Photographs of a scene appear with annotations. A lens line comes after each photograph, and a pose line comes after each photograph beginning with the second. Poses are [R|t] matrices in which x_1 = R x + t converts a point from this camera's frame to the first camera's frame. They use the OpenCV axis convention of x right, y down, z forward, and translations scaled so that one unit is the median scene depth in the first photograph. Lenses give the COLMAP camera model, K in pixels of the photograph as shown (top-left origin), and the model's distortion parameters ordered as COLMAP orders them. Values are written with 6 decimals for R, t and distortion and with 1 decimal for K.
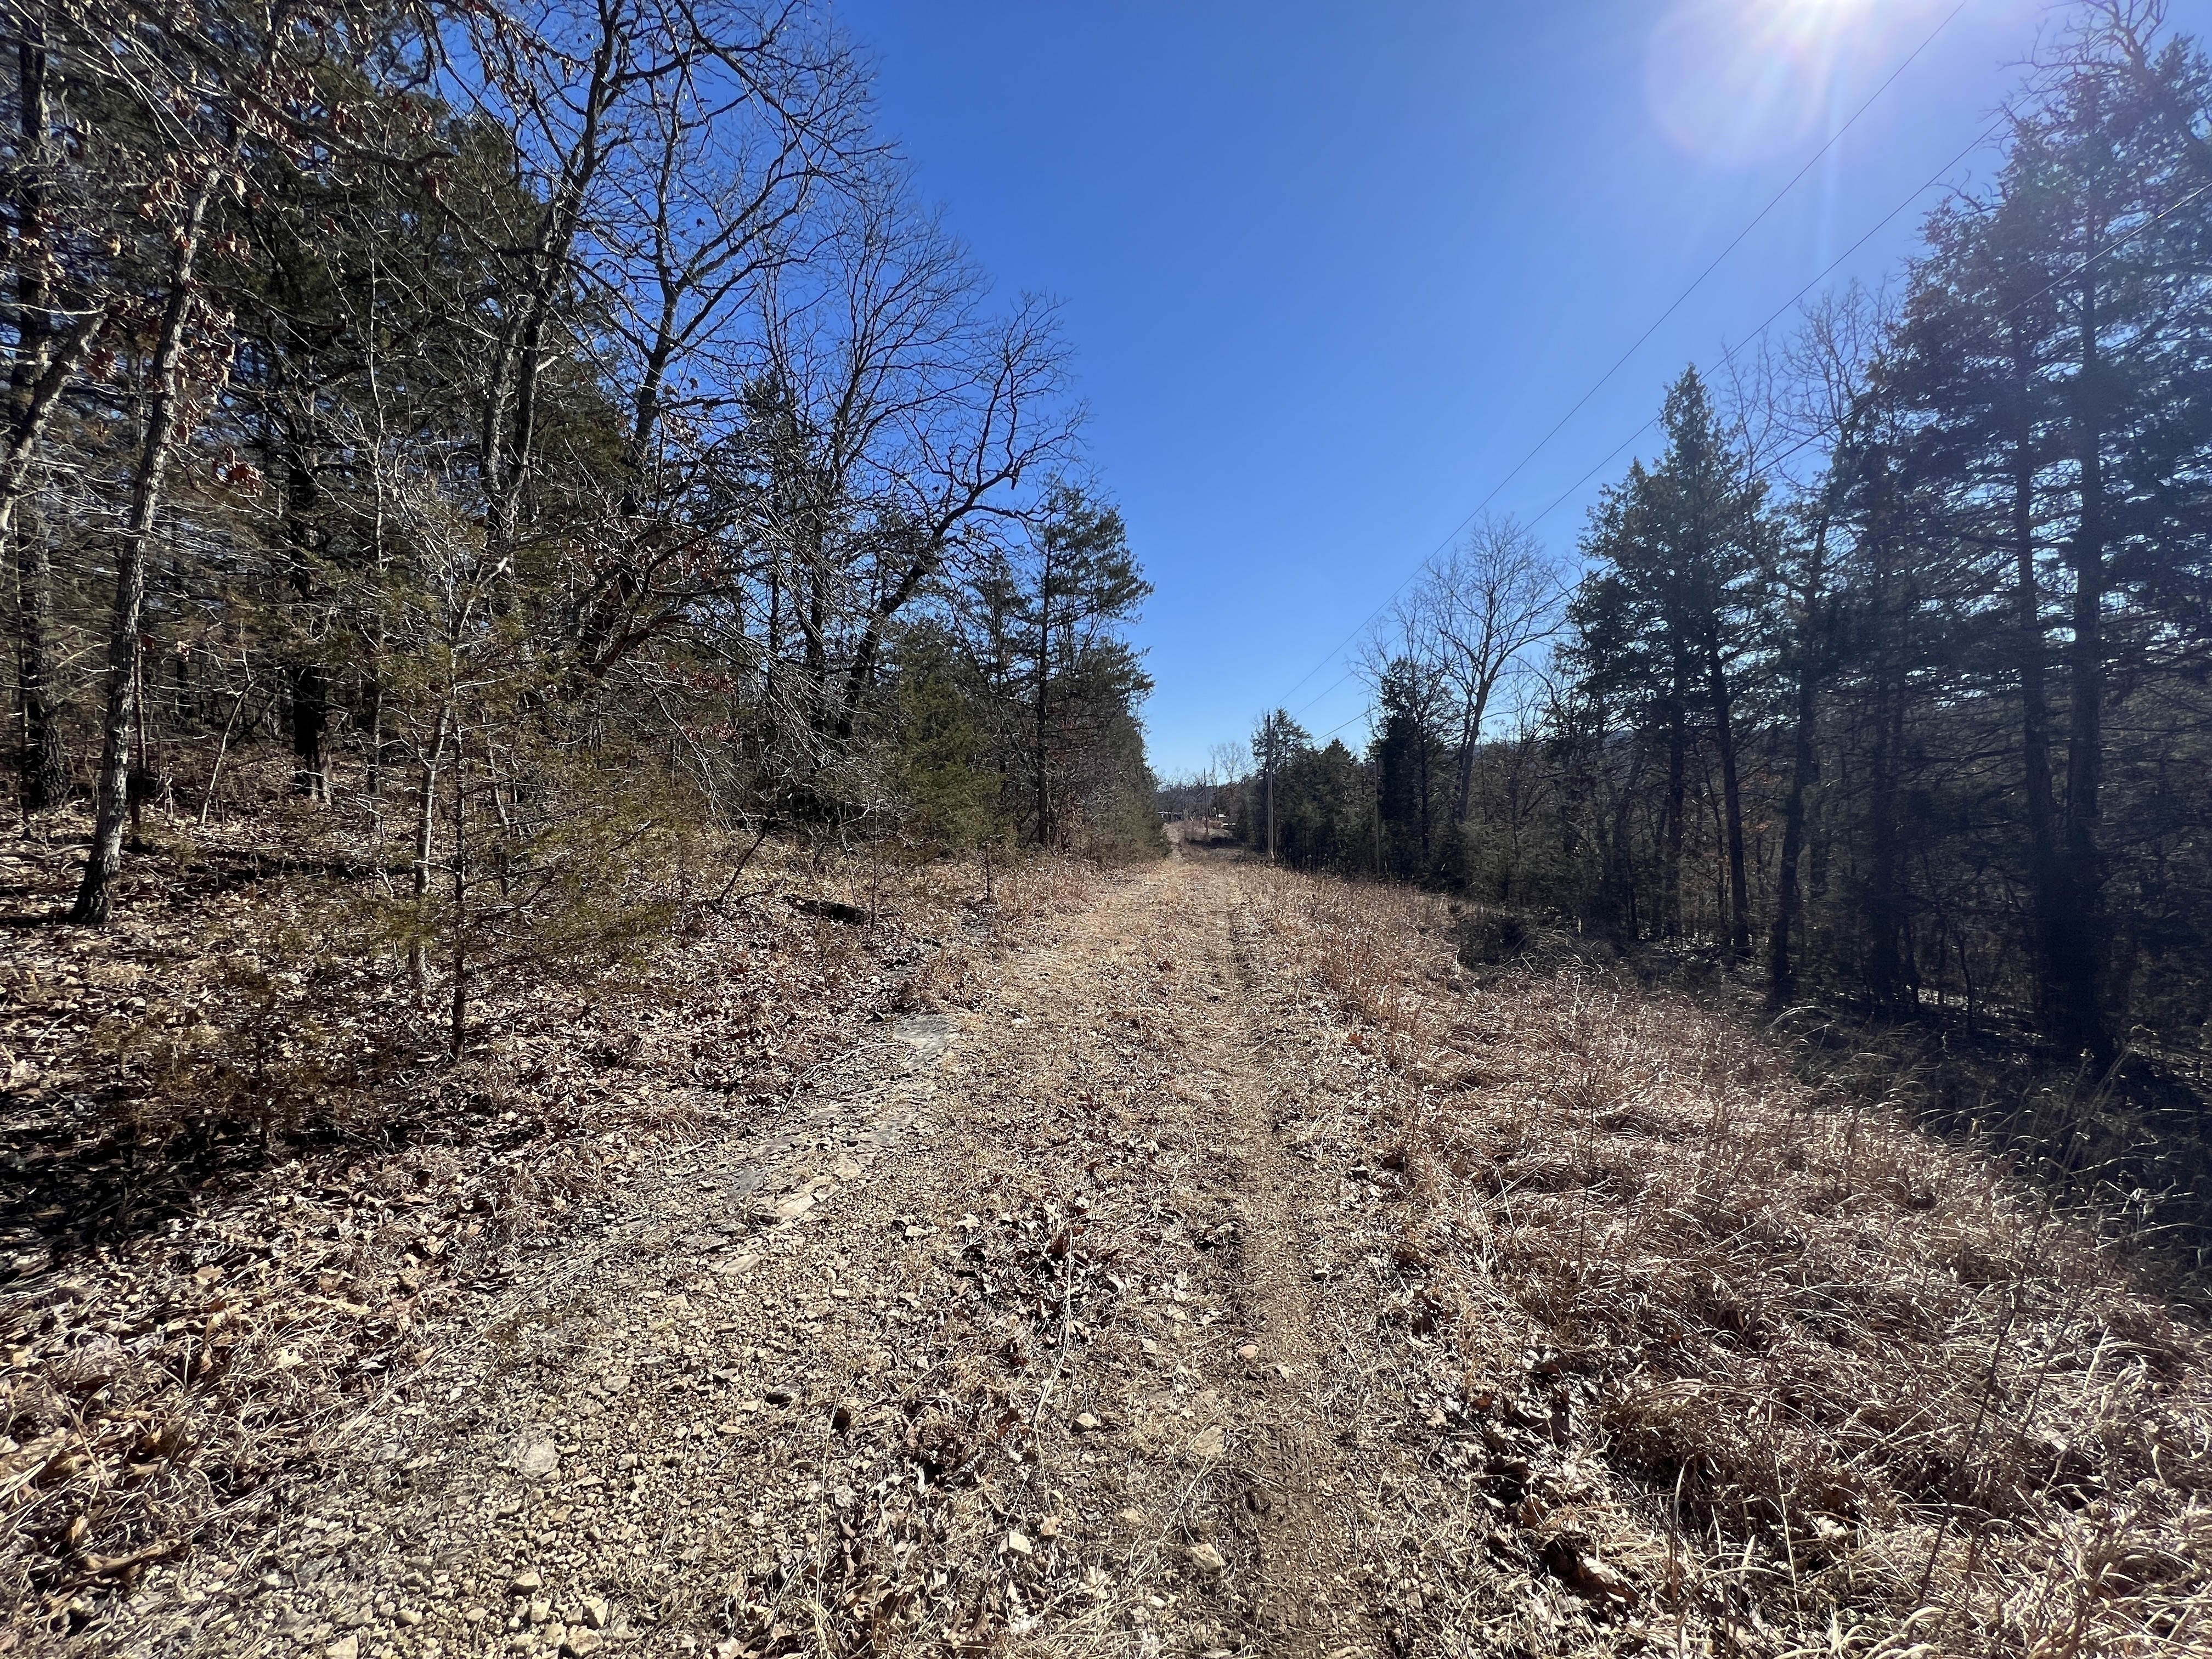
lens RADIAL K [[888.4, 0, 1106.0], [0, 888.4, 829.5], [0, 0, 1]] dist [0.000591, -0.000296]
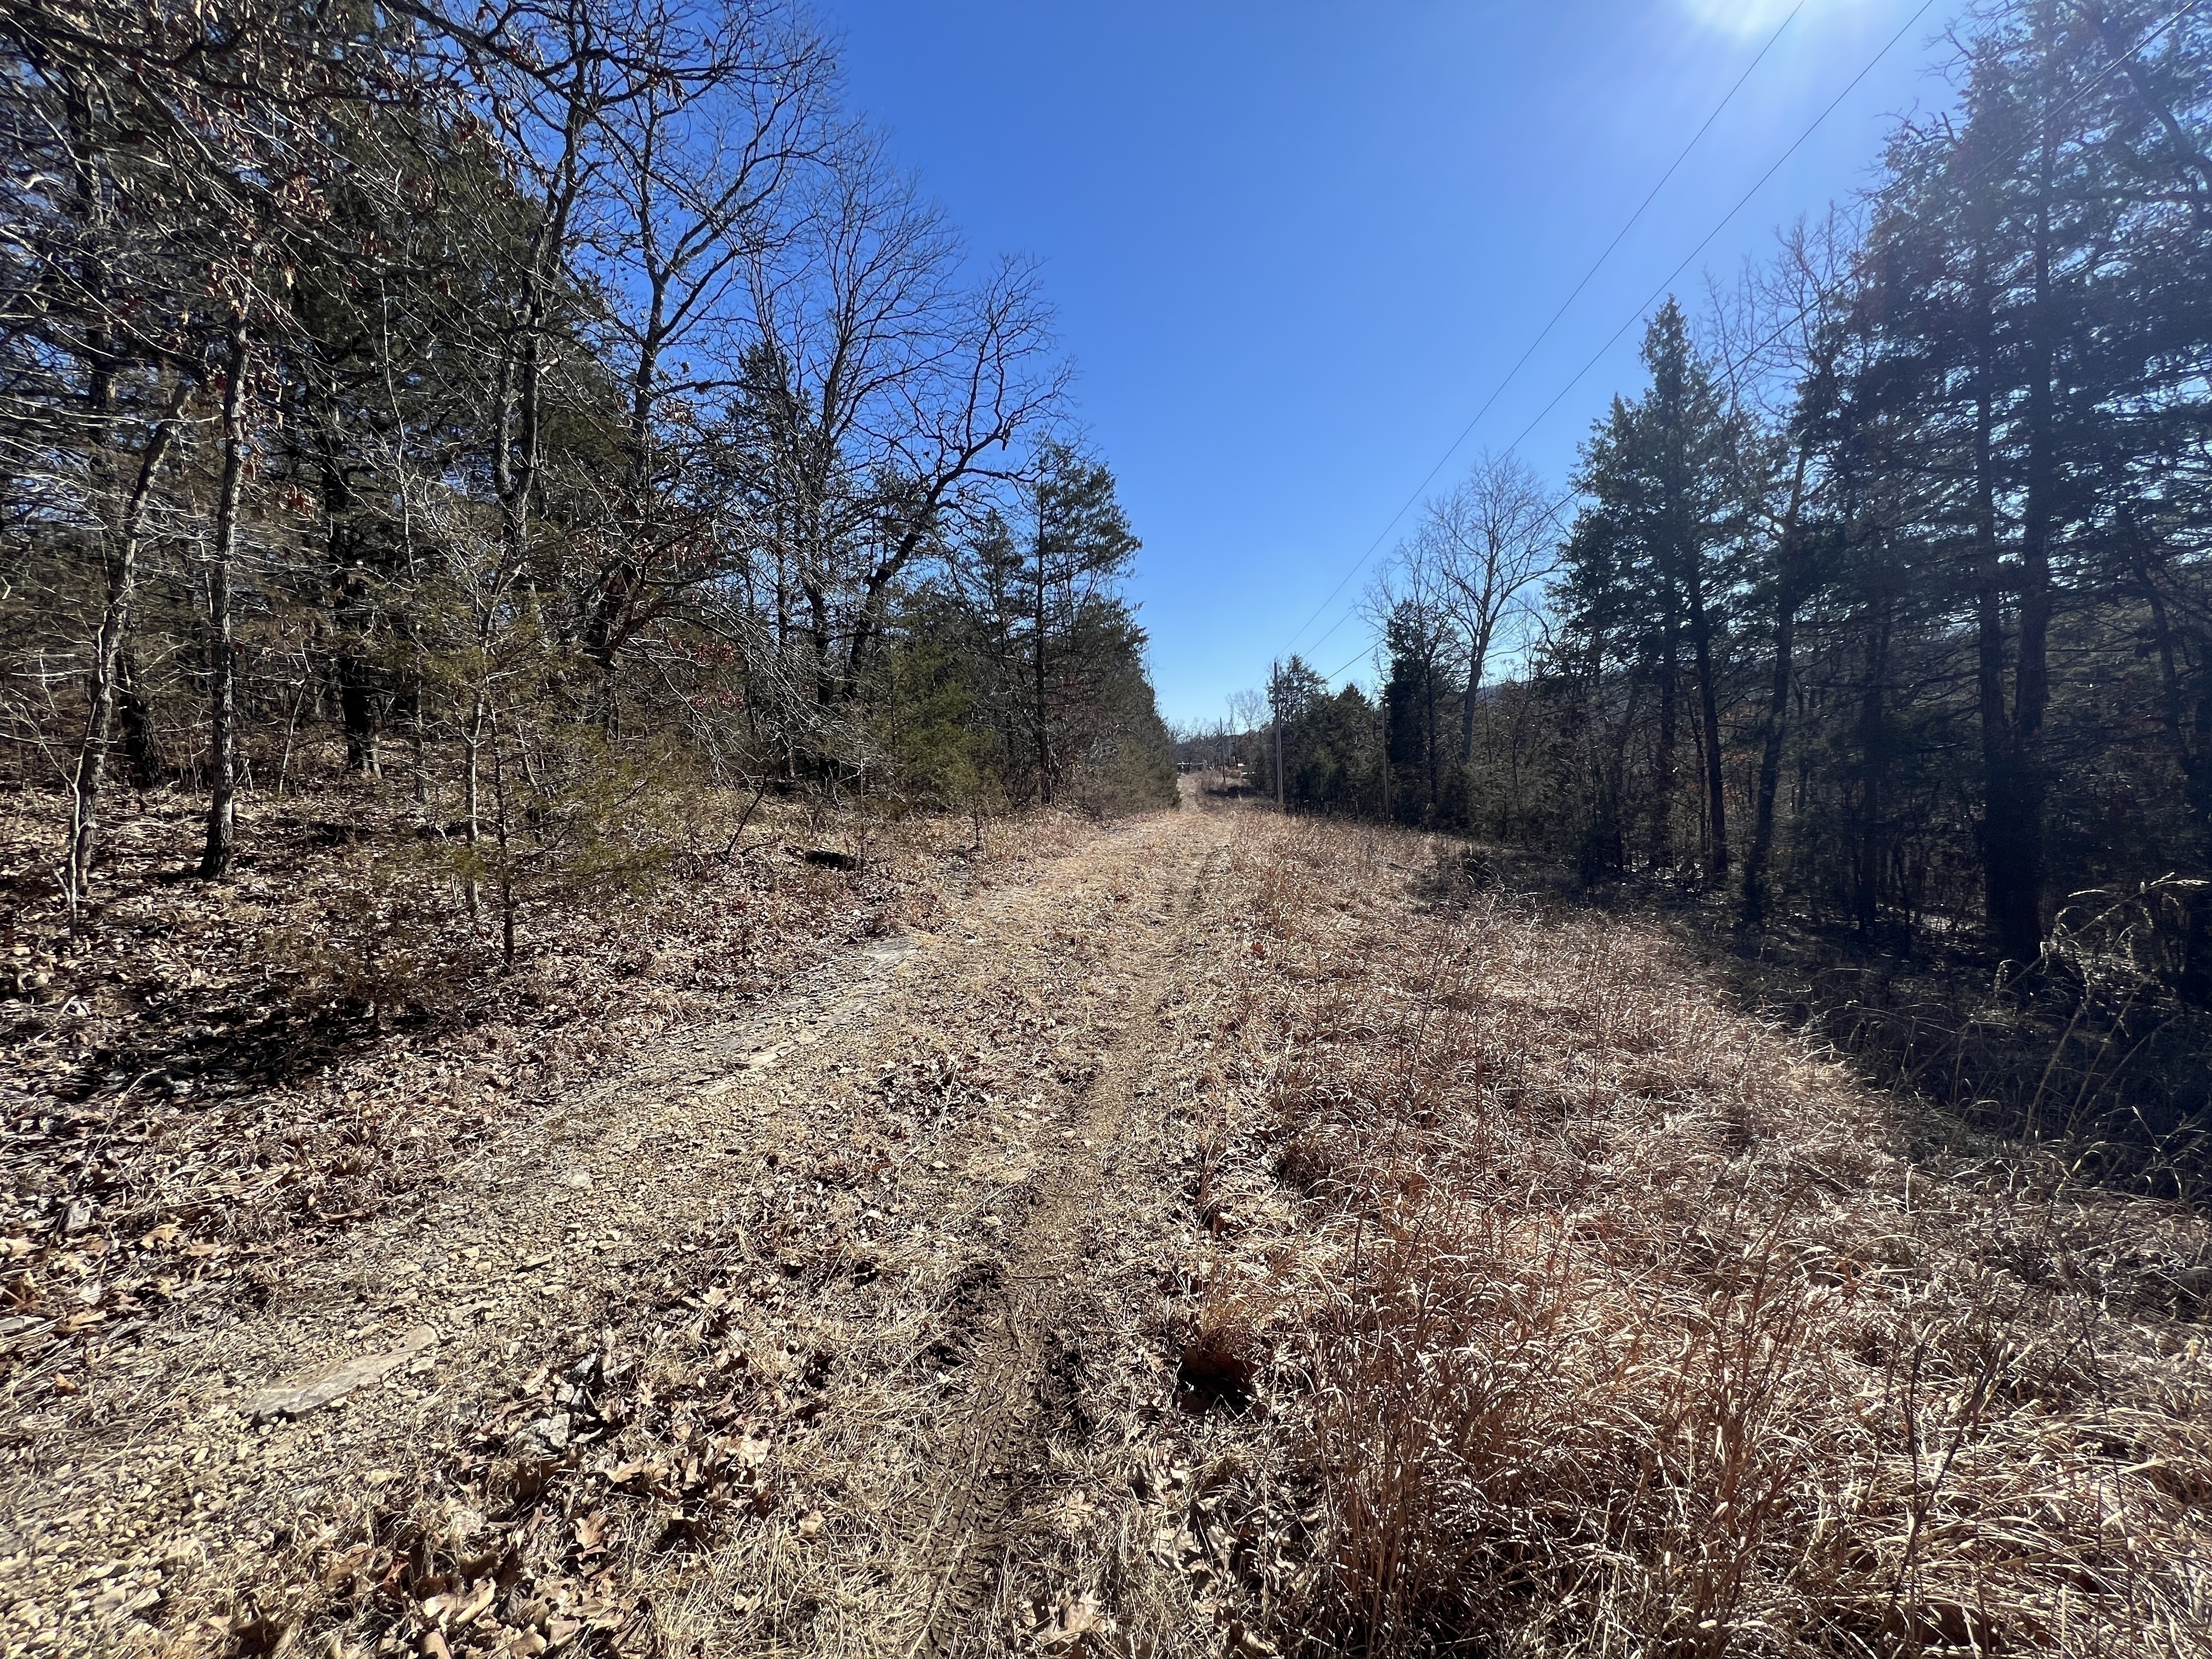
lens RADIAL K [[889.8, 0, 1107.4], [0, 889.8, 832.9], [0, 0, 1]] dist [-0.001443, 0.000095]
pose [[0.999145, -0.030686, -0.027716, 0.071813], [0.032188, 0.997942, 0.055462, 0.007127], [0.025957, -0.056307, 0.998076, -0.102747]]
